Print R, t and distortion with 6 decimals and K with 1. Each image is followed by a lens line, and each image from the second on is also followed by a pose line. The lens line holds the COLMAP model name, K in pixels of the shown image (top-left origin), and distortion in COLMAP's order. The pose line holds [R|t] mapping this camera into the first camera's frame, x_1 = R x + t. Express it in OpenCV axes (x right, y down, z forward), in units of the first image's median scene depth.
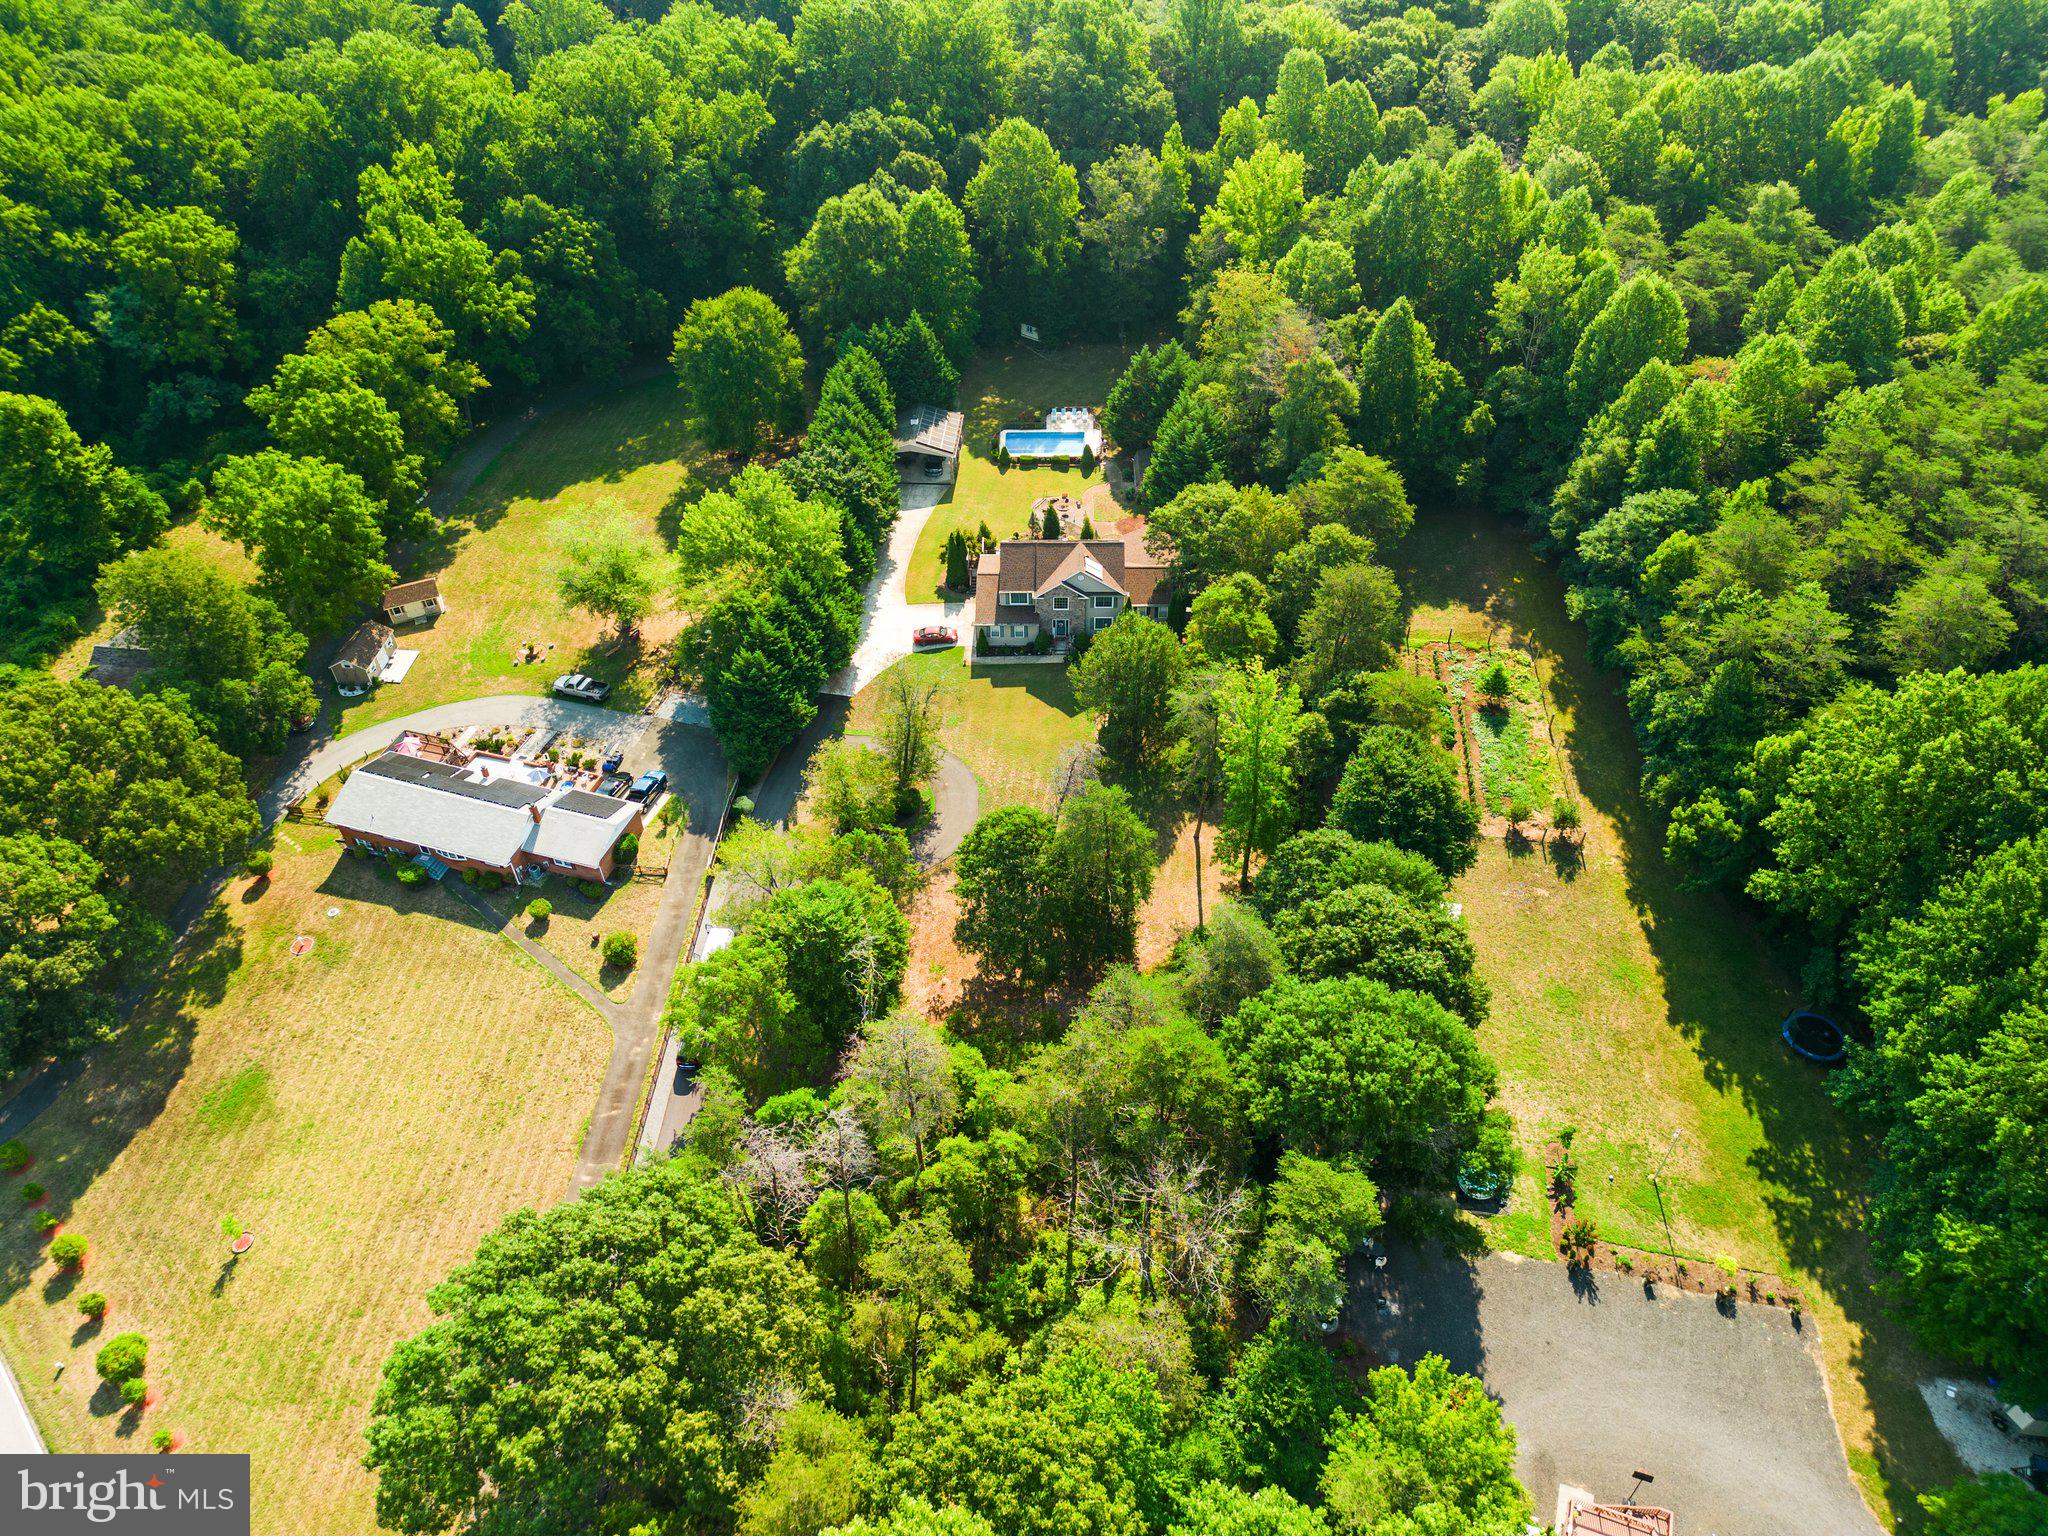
lens RADIAL K [[1438.9, 0, 1032.0], [0, 1438.9, 776.8], [0, 0, 1]] dist [0.070190, -0.065198]
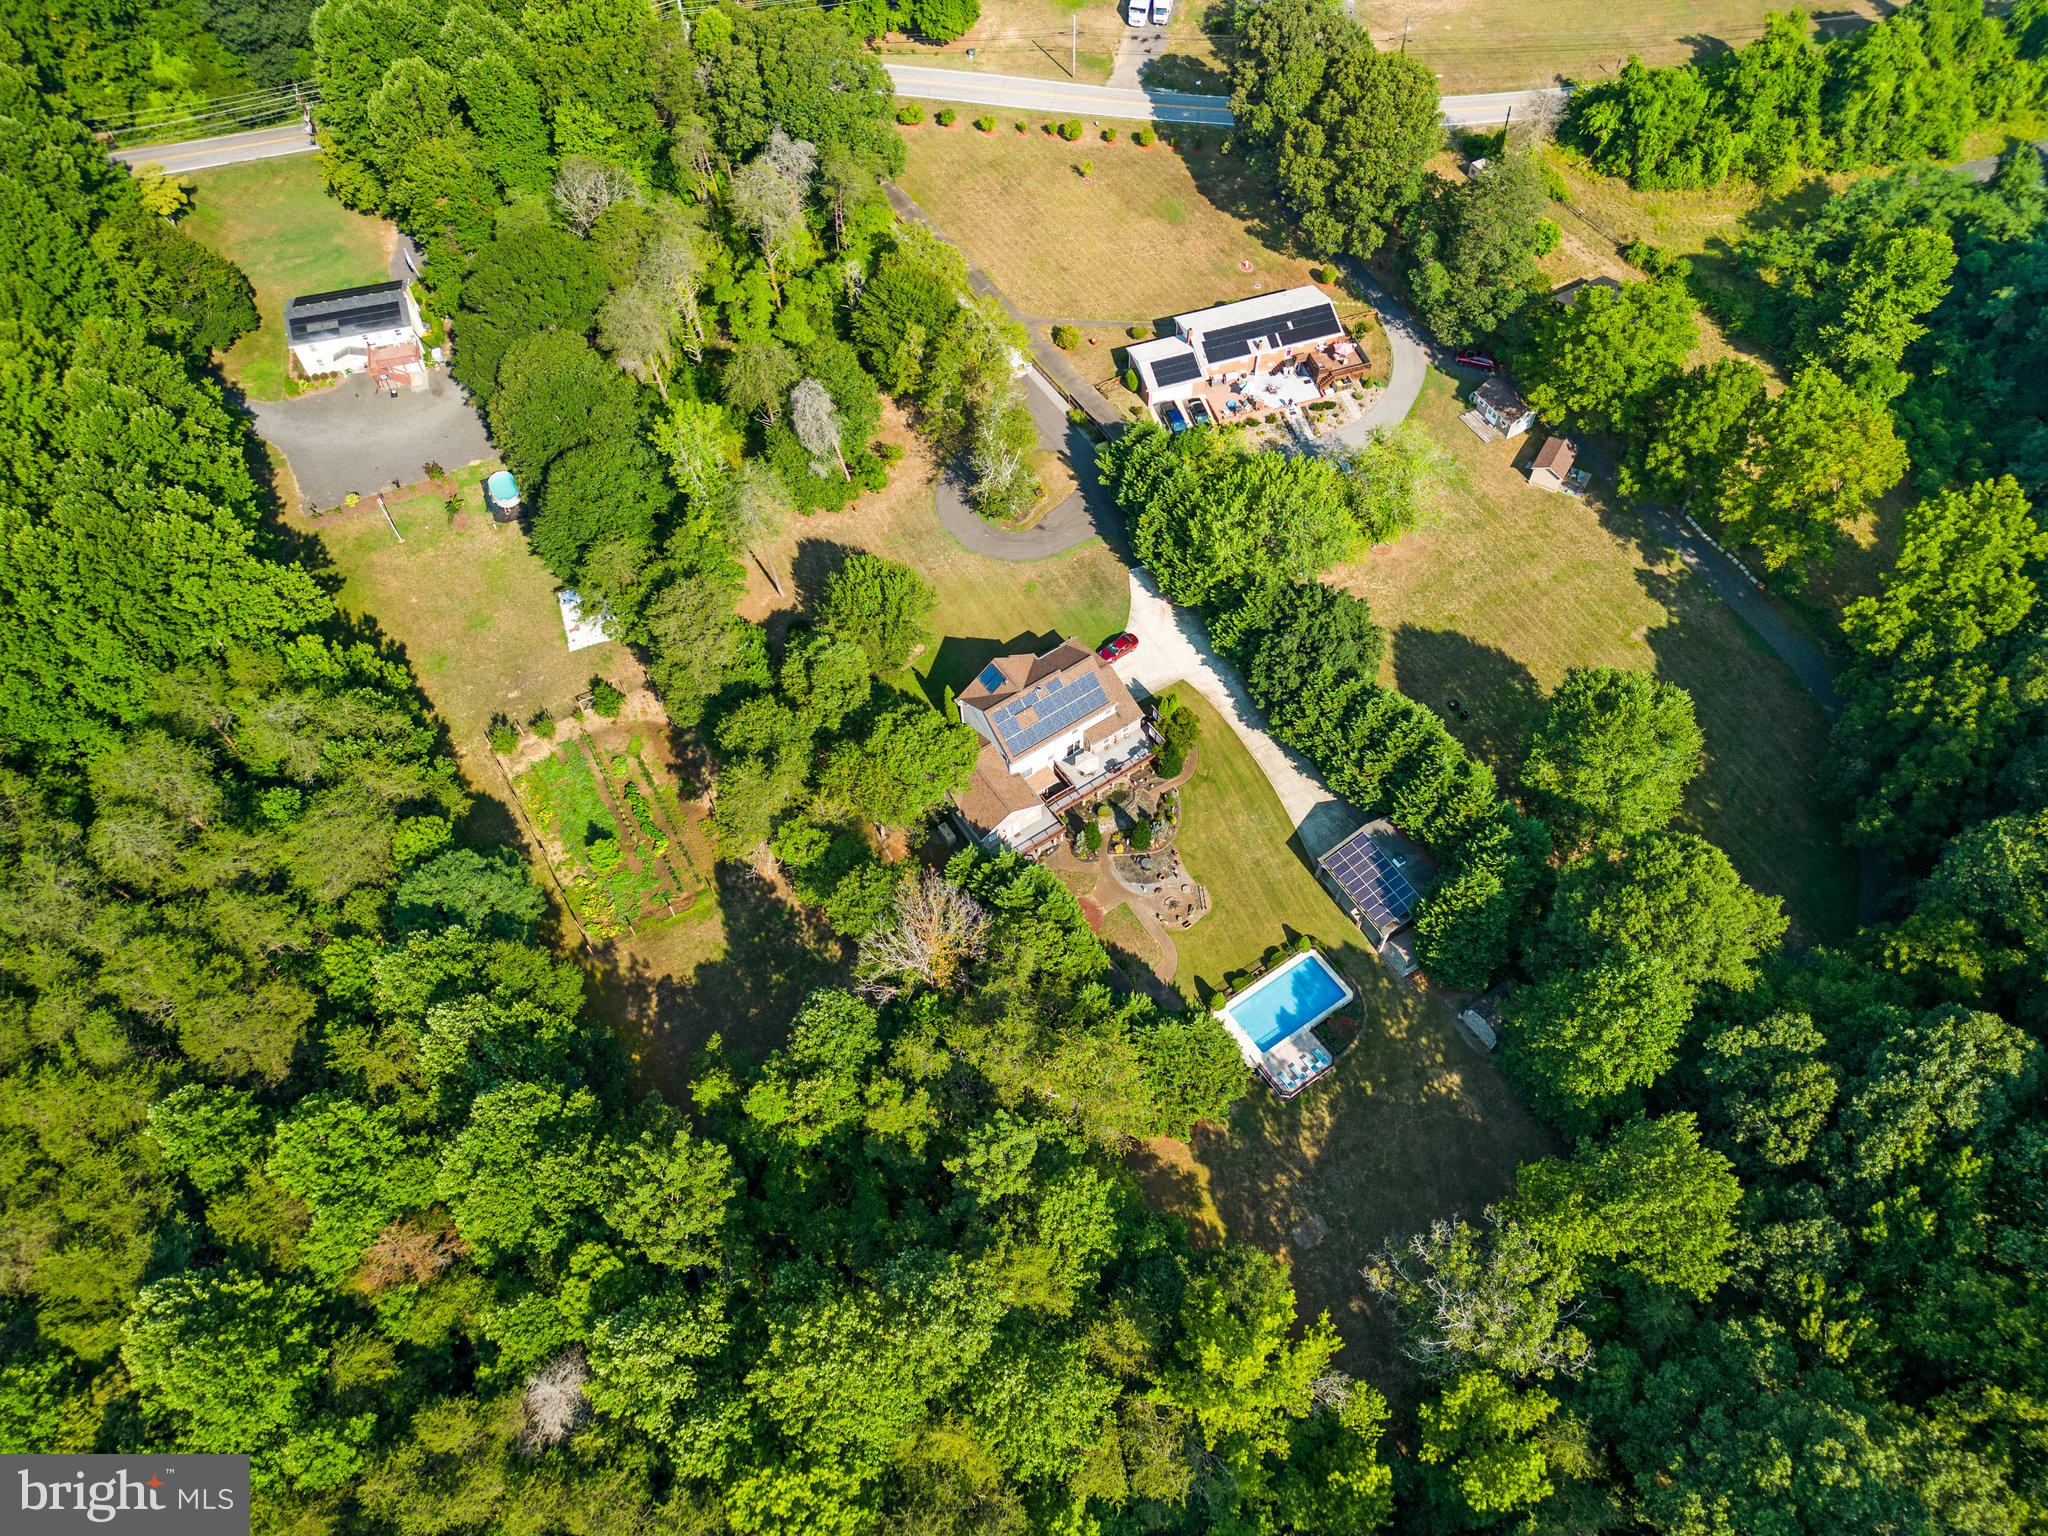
lens RADIAL K [[1438.9, 0, 1021.2], [0, 1438.9, 763.4], [0, 0, 1]] dist [0.070190, -0.065198]
pose [[-0.813983, 0.502601, -0.291245, 0.317073], [-0.381879, -0.085191, 0.920277, -0.985146], [0.437721, 0.860311, 0.261277, 0.749511]]
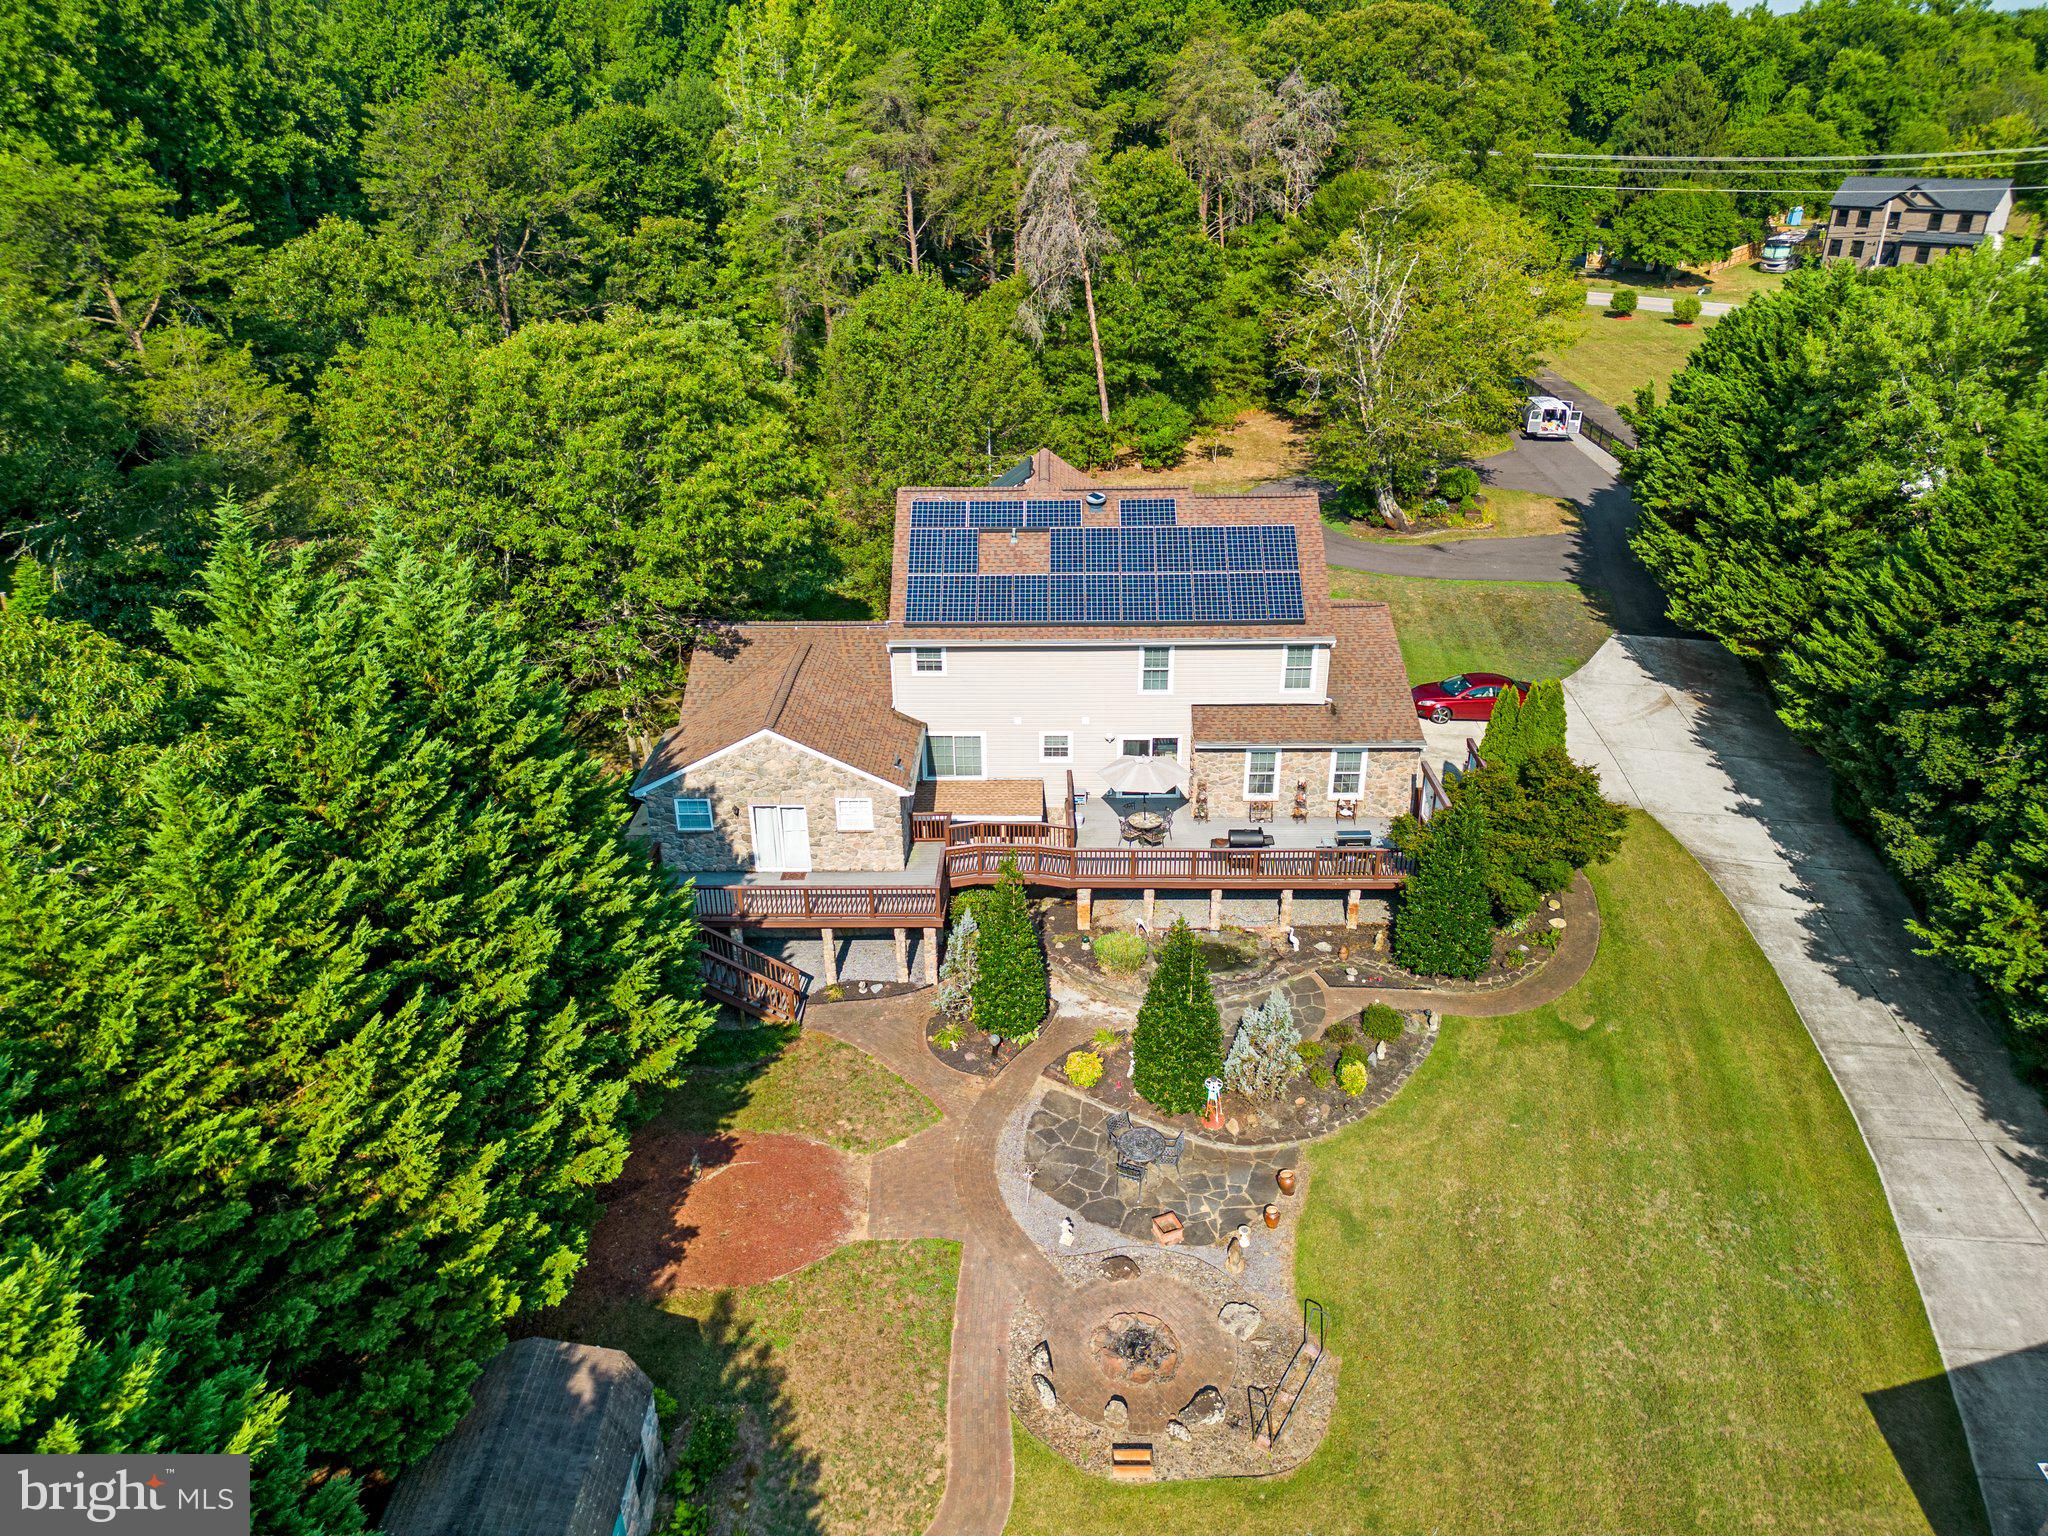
lens RADIAL K [[1438.9, 0, 1021.4], [0, 1438.9, 773.2], [0, 0, 1]] dist [0.070190, -0.065198]
pose [[-0.999523, 0.027177, 0.014648, 0.033563], [0.022999, 0.338925, 0.940532, -0.400176], [0.020597, 0.940421, -0.339388, 1.093879]]
